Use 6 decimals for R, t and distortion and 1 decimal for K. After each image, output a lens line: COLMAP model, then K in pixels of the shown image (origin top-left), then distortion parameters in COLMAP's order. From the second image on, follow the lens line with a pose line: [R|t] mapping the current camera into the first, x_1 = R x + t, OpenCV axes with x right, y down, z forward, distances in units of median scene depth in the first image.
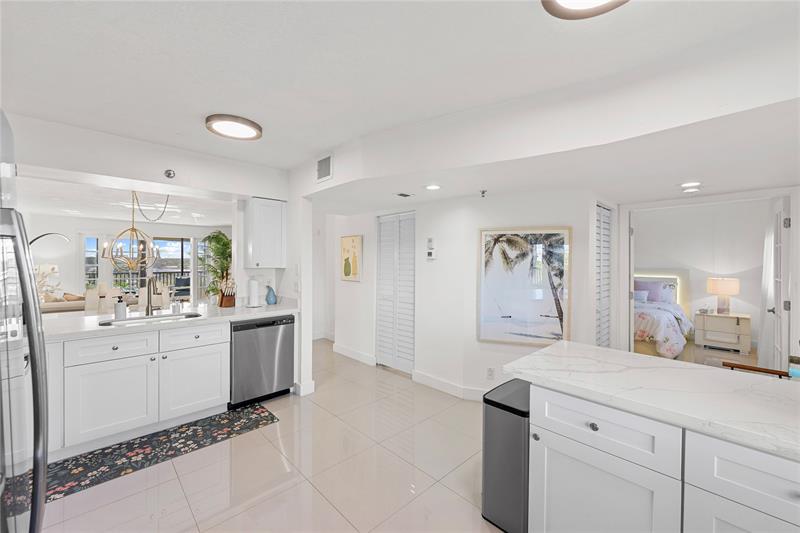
lens RADIAL K [[317.6, 0, 398.8], [0, 317.6, 265.1], [0, 0, 1]] dist [-0.001077, 0.000395]
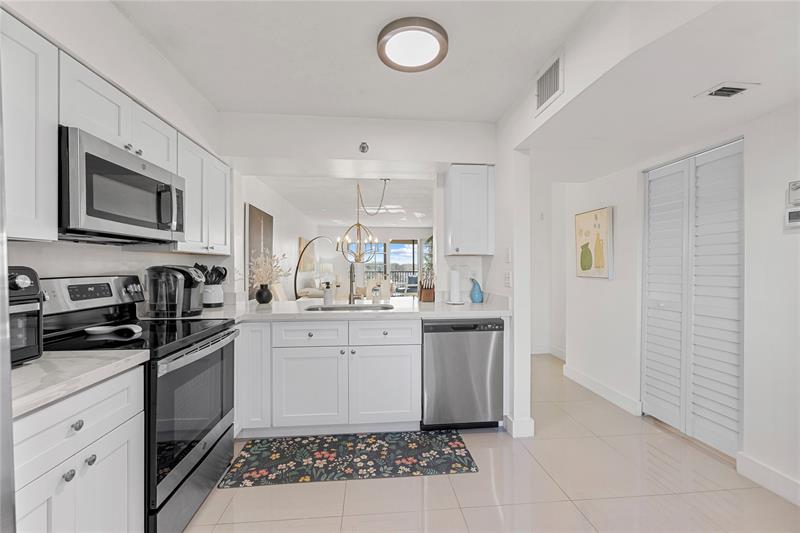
lens RADIAL K [[317.6, 0, 398.8], [0, 317.6, 265.1], [0, 0, 1]] dist [-0.001077, 0.000395]
pose [[0.779644, -0.005878, -0.626195, -0.070191], [-0.002831, 0.999913, -0.012911, 0.048403], [0.626216, 0.011839, 0.779560, 0.313203]]
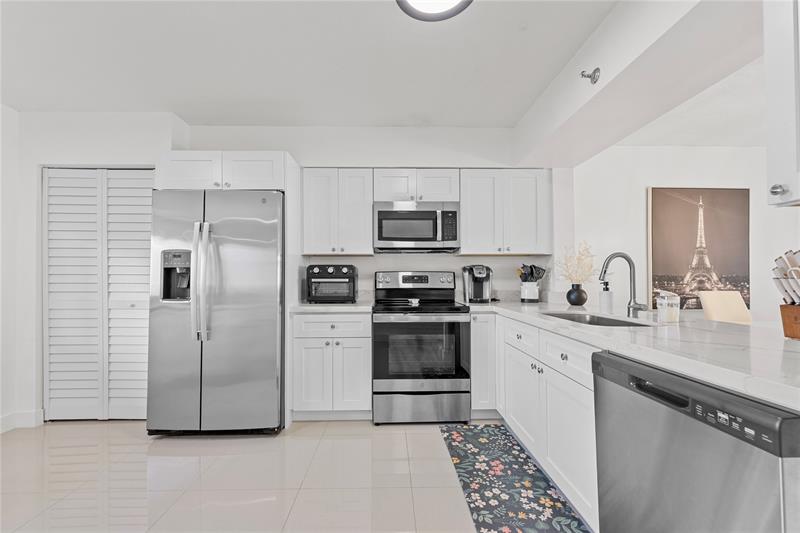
lens RADIAL K [[326.9, 0, 399.2], [0, 326.9, 273.5], [0, 0, 1]] dist [-0.001854, 0.000260]
pose [[-0.675377, -0.011173, -0.737388, -0.024903], [-0.005786, 0.999935, -0.009851, 0.076693], [0.737450, -0.002386, -0.675397, 1.006243]]
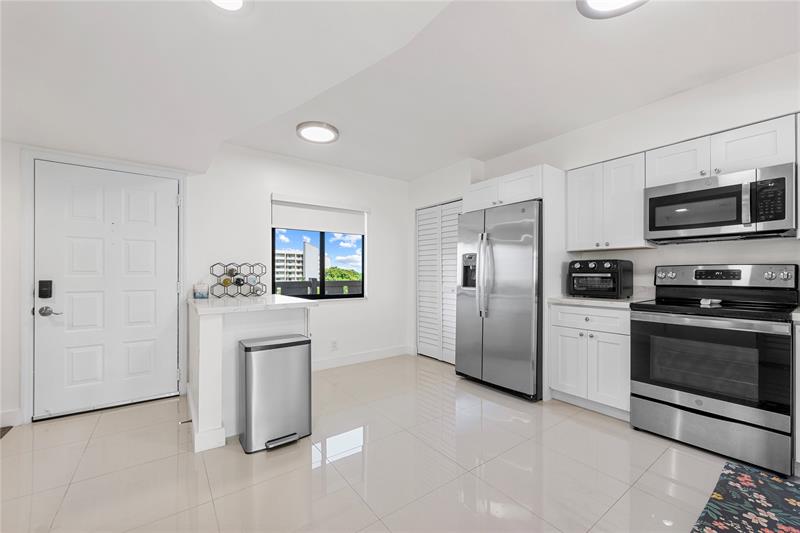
lens RADIAL K [[326.9, 0, 399.2], [0, 326.9, 273.5], [0, 0, 1]] dist [-0.001854, 0.000260]
pose [[-0.990796, -0.002291, 0.135345, -0.140475], [-0.001280, 0.999971, 0.007559, 0.076685], [-0.135358, 0.007316, -0.990770, 1.233433]]
